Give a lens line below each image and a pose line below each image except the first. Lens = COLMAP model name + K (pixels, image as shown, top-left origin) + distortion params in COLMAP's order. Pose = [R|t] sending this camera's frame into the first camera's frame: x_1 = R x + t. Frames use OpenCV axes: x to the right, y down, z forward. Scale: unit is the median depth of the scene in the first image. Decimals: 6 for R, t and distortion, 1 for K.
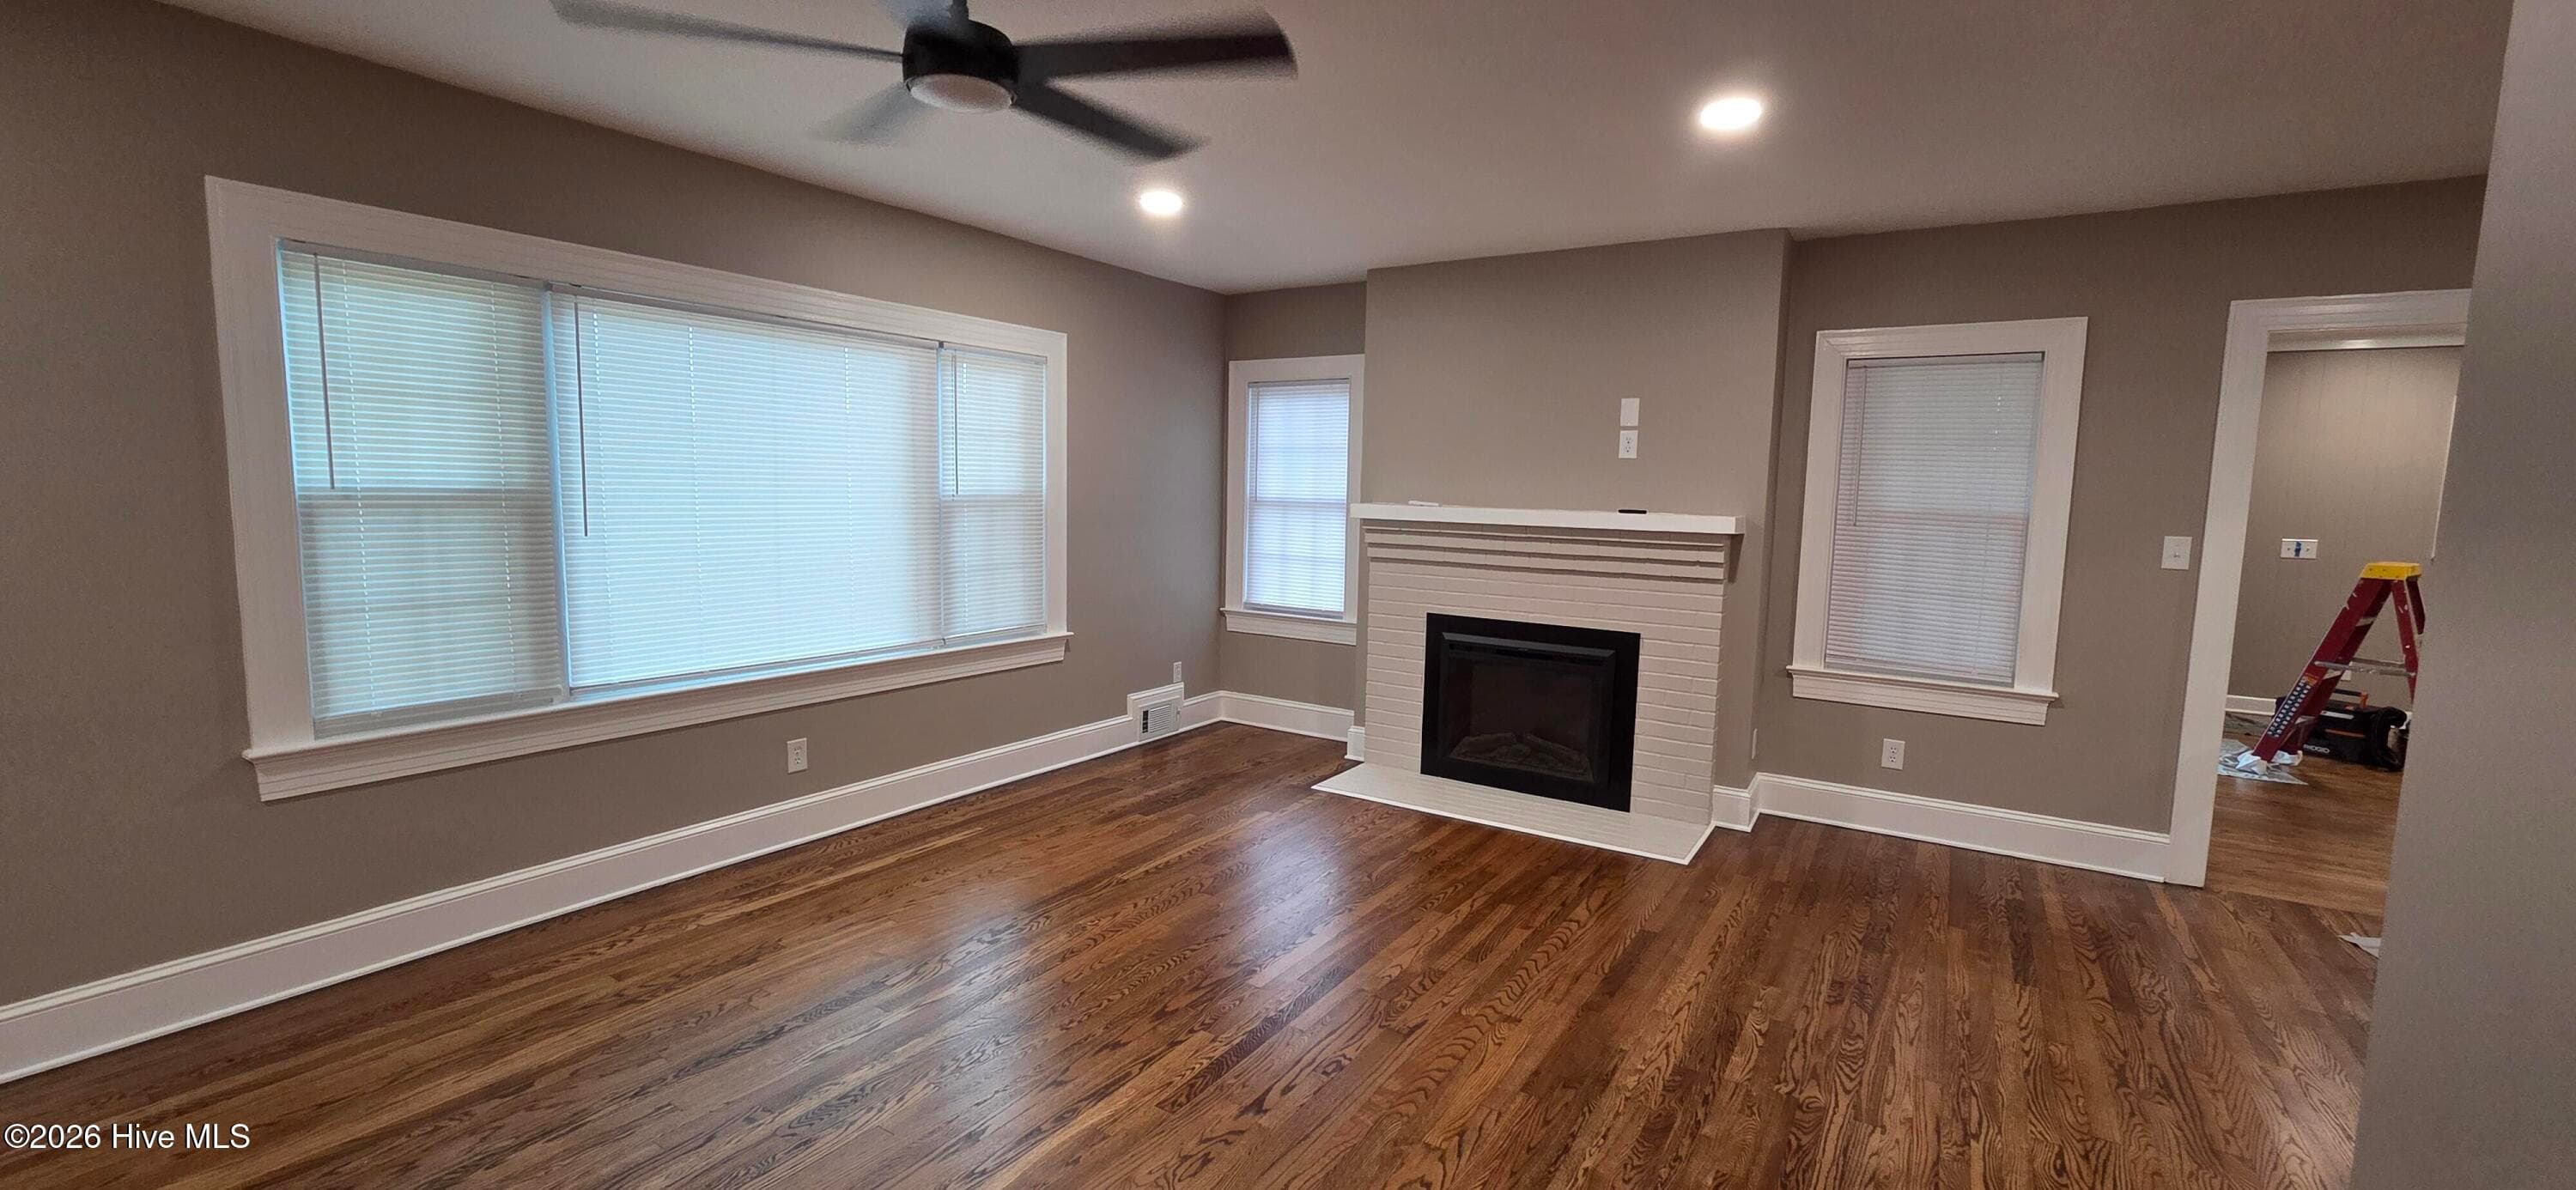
lens RADIAL K [[1073.8, 0, 1281.7], [0, 1073.8, 584.0], [0, 0, 1]] dist [-0.000435, -0.000234]
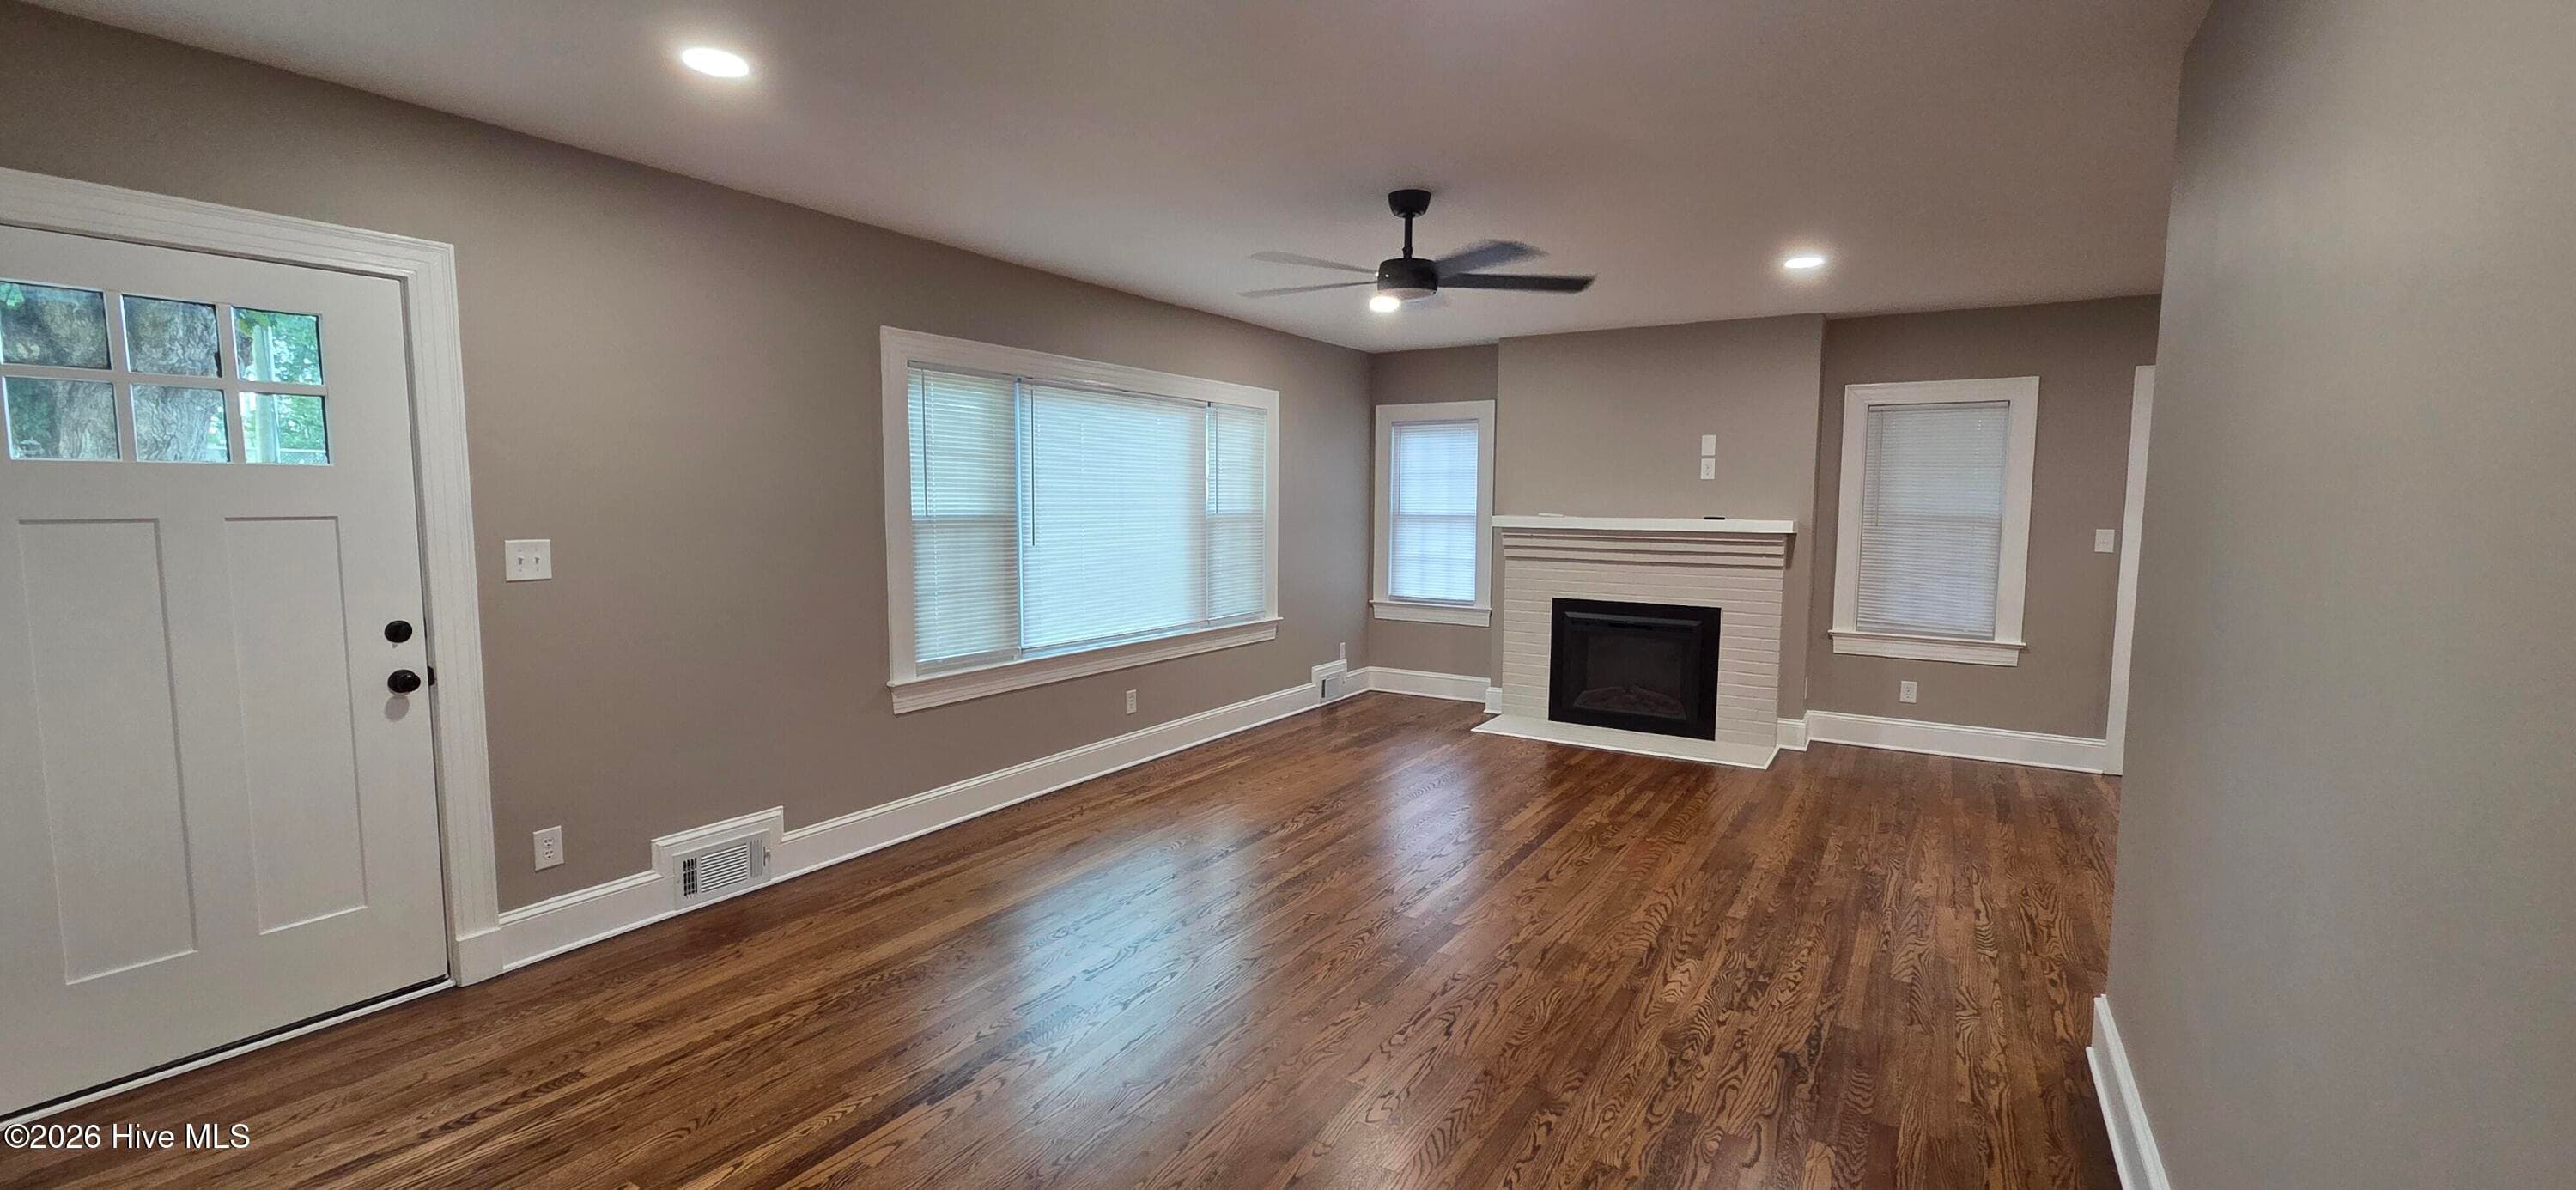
lens RADIAL K [[1073.8, 0, 1281.7], [0, 1073.8, 584.0], [0, 0, 1]] dist [-0.000435, -0.000234]
pose [[0.999816, -0.016502, 0.009820, -0.247921], [0.016632, 0.999774, -0.013259, 0.025974], [-0.009599, 0.013420, 0.999864, -0.373963]]
